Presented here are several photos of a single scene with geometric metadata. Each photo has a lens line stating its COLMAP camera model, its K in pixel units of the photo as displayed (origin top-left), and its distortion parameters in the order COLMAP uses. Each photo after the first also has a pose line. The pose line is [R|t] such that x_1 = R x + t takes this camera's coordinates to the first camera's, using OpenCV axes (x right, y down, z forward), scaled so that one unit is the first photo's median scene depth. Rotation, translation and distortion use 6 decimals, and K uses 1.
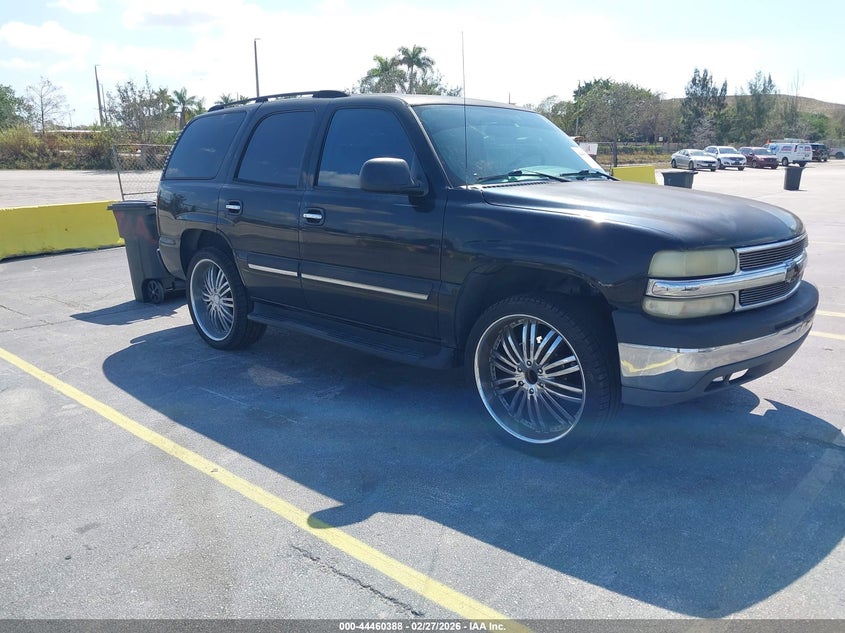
lens RADIAL K [[677.9, 0, 423.1], [0, 677.9, 310.5], [0, 0, 1]] dist [0.006978, -0.004422]
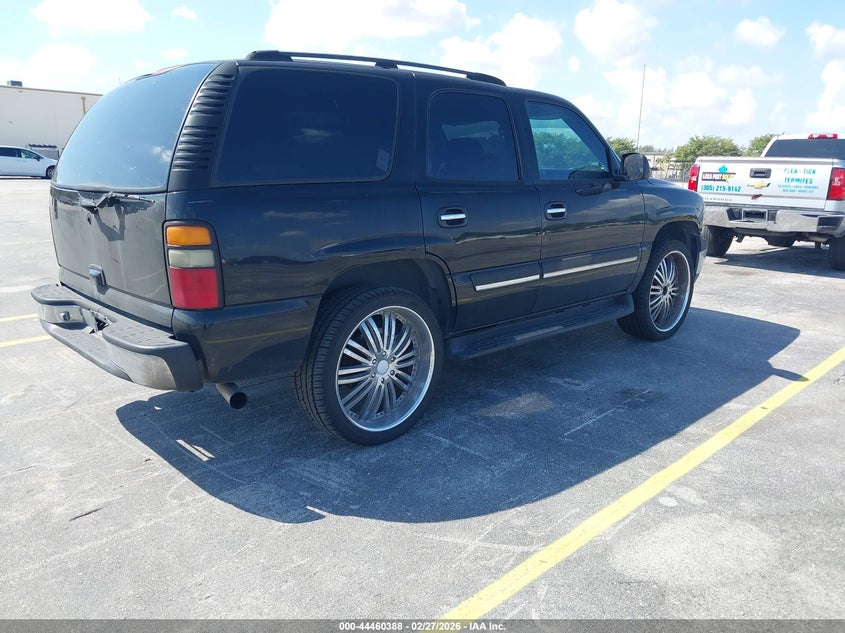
lens RADIAL K [[677.9, 0, 428.4], [0, 677.9, 317.4], [0, 0, 1]] dist [0.006978, -0.004422]
pose [[0.045887, -0.218645, 0.974725, -1.239966], [0.216581, 0.954721, 0.203961, -0.248399], [-0.975186, 0.201747, 0.091164, 1.206704]]
